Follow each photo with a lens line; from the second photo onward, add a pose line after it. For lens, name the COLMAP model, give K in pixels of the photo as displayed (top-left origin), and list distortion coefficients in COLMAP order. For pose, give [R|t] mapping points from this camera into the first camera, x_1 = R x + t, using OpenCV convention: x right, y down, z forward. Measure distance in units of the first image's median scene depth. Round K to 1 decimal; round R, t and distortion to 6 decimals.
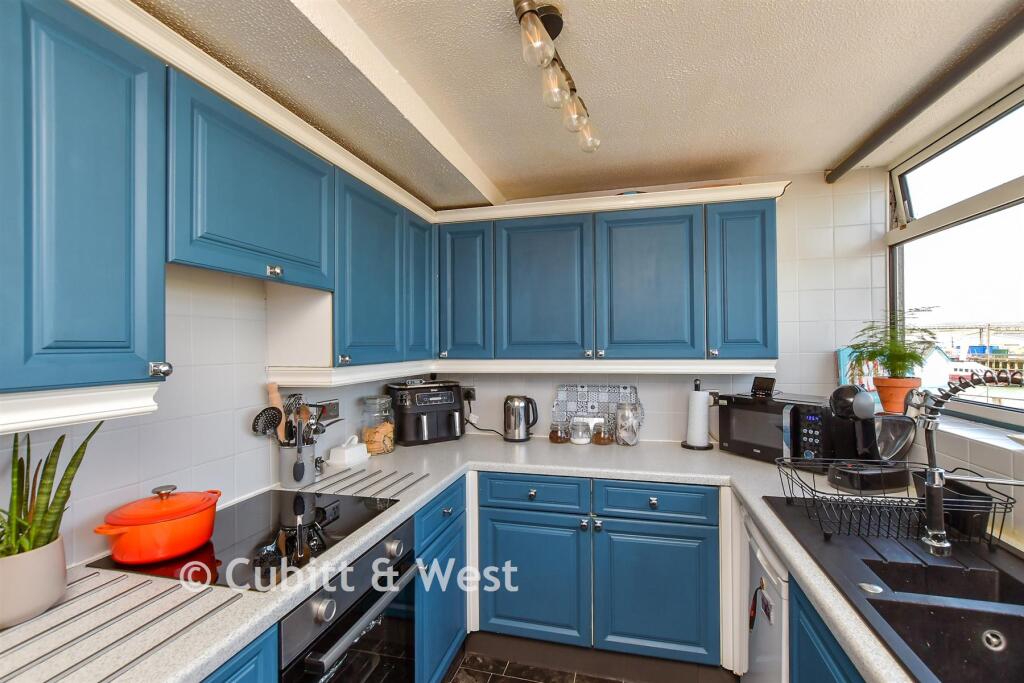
lens RADIAL K [[463.9, 0, 514.7], [0, 463.9, 342.7], [0, 0, 1]] dist [0.001114, 0.000164]
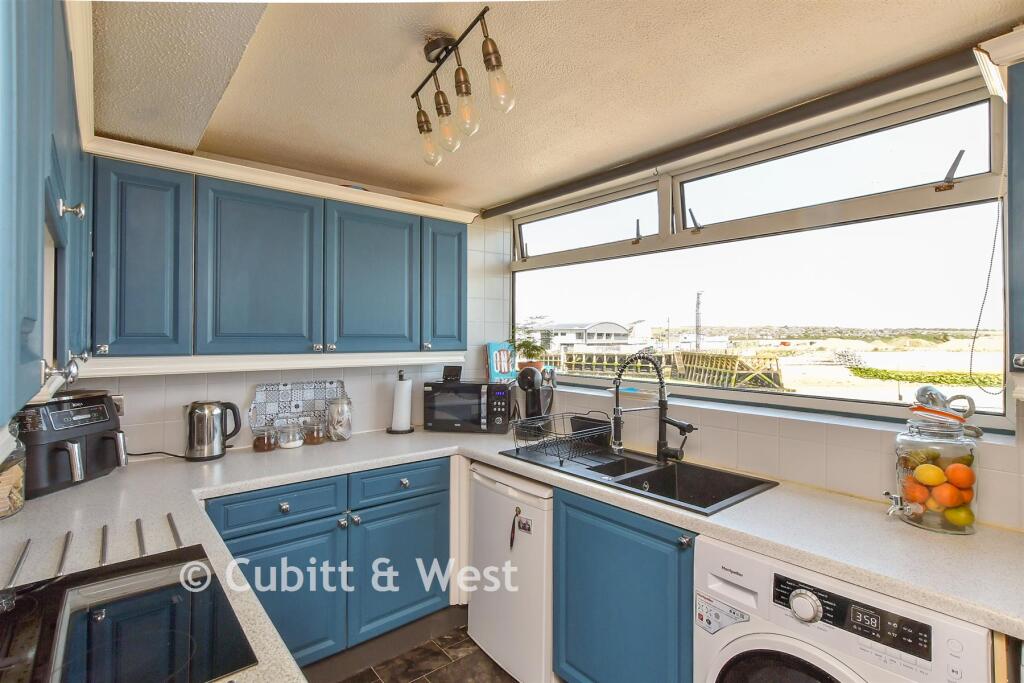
lens RADIAL K [[486.6, 0, 511.8], [0, 486.6, 338.2], [0, 0, 1]] dist [0.002737, 0.001191]
pose [[0.593916, 0.010189, 0.804462, -0.393817], [-0.010566, 0.999932, -0.004865, 0.005605], [-0.804458, -0.005610, 0.593984, 0.099351]]
